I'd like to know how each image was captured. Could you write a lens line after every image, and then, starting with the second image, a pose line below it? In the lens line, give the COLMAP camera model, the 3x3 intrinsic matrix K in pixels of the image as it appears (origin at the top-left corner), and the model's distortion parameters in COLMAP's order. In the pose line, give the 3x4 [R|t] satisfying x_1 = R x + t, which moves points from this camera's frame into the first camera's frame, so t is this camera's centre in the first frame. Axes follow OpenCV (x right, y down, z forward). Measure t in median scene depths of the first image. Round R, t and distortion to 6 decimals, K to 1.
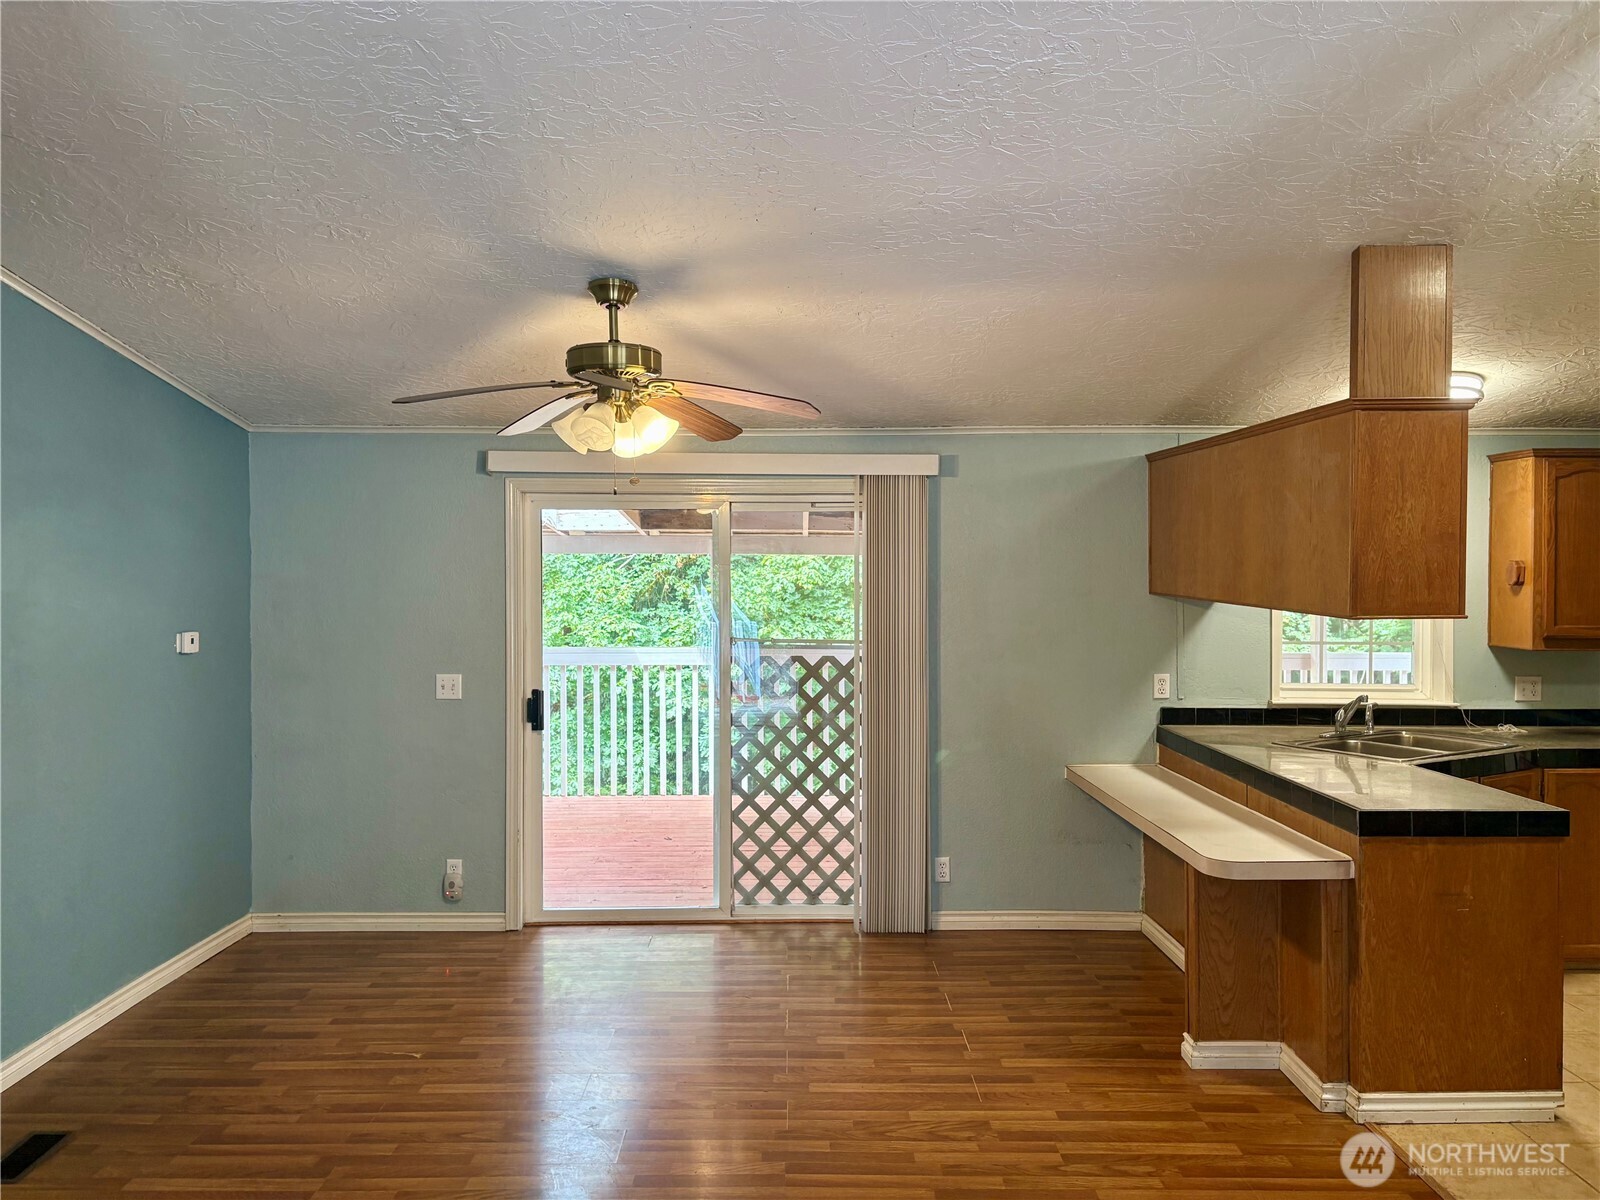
lens RADIAL K [[1203.5, 0, 801.3], [0, 1203.5, 597.6], [0, 0, 1]] dist [0.039727, -0.036791]
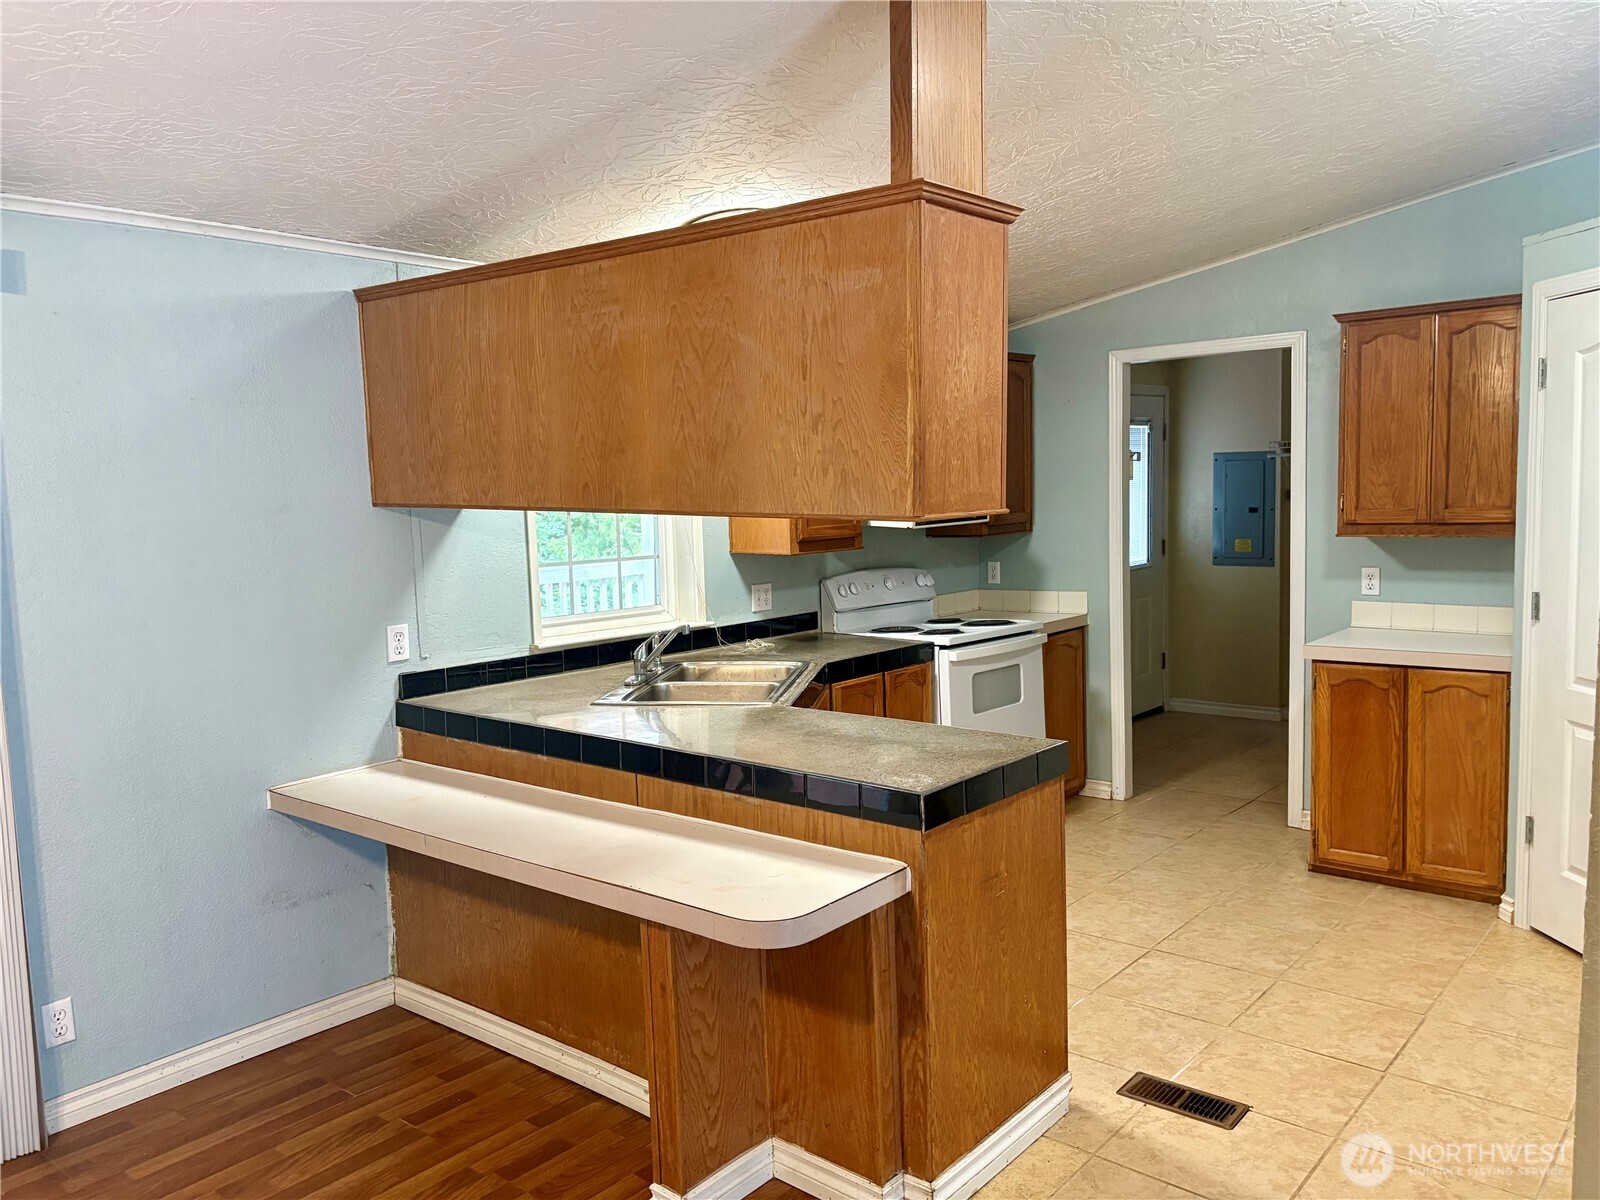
lens RADIAL K [[1203.5, 0, 797.9], [0, 1203.5, 607.0], [0, 0, 1]] dist [0.039727, -0.036791]
pose [[0.650760, -0.095908, 0.753202, -0.063652], [0.040999, 0.994982, 0.091271, 0.000974], [-0.758176, -0.028515, 0.651427, 0.397409]]
